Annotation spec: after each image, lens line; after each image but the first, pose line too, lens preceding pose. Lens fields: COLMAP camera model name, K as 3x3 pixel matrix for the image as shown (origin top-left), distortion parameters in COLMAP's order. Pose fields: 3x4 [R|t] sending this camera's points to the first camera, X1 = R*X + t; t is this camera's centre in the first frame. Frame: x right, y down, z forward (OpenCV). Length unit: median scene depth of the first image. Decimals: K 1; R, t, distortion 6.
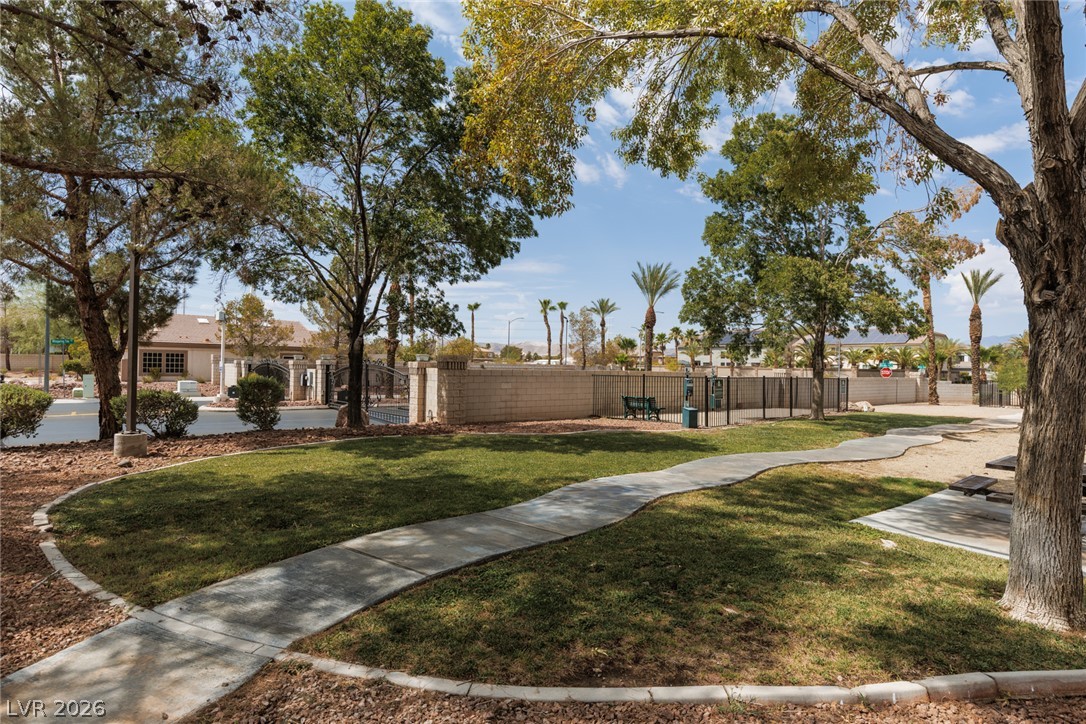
lens RADIAL K [[626.5, 0, 539.5], [0, 626.5, 363.5], [0, 0, 1]] dist [0.012227, 0.000790]
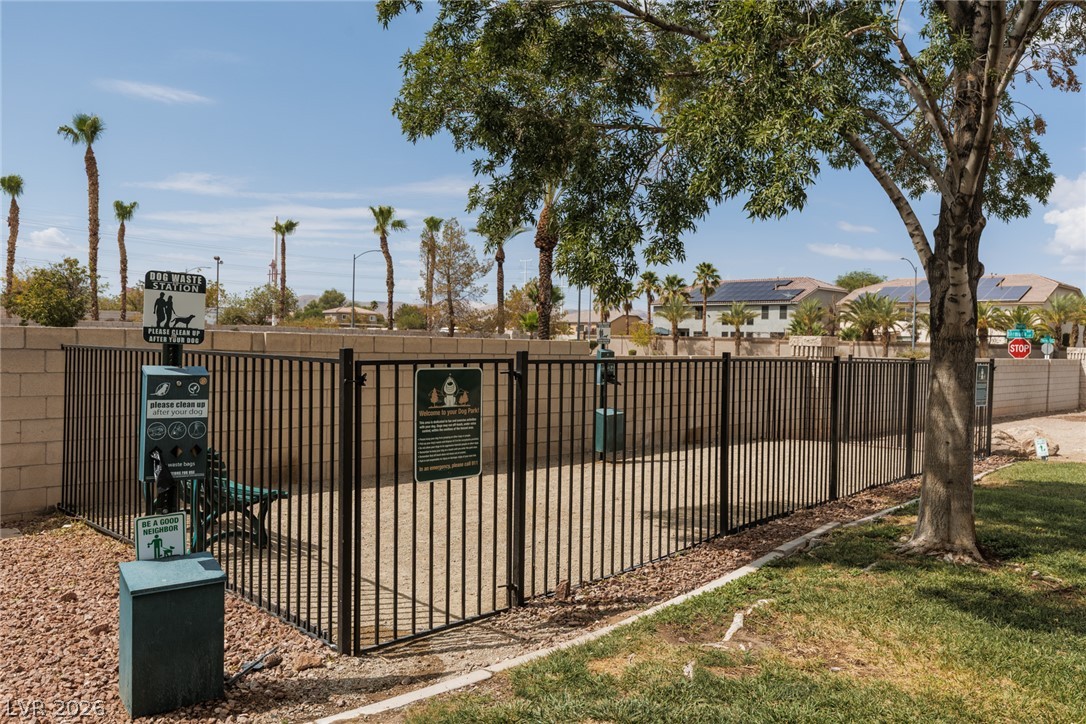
lens RADIAL K [[906.6, 0, 544.7], [0, 906.6, 362.1], [0, 0, 1]] dist [-0.012411, -0.001303]
pose [[0.997360, 0.005279, 0.072428, 0.066773], [-0.007465, 0.999523, 0.029951, 0.003455], [-0.072235, -0.030413, 0.996924, 0.167763]]
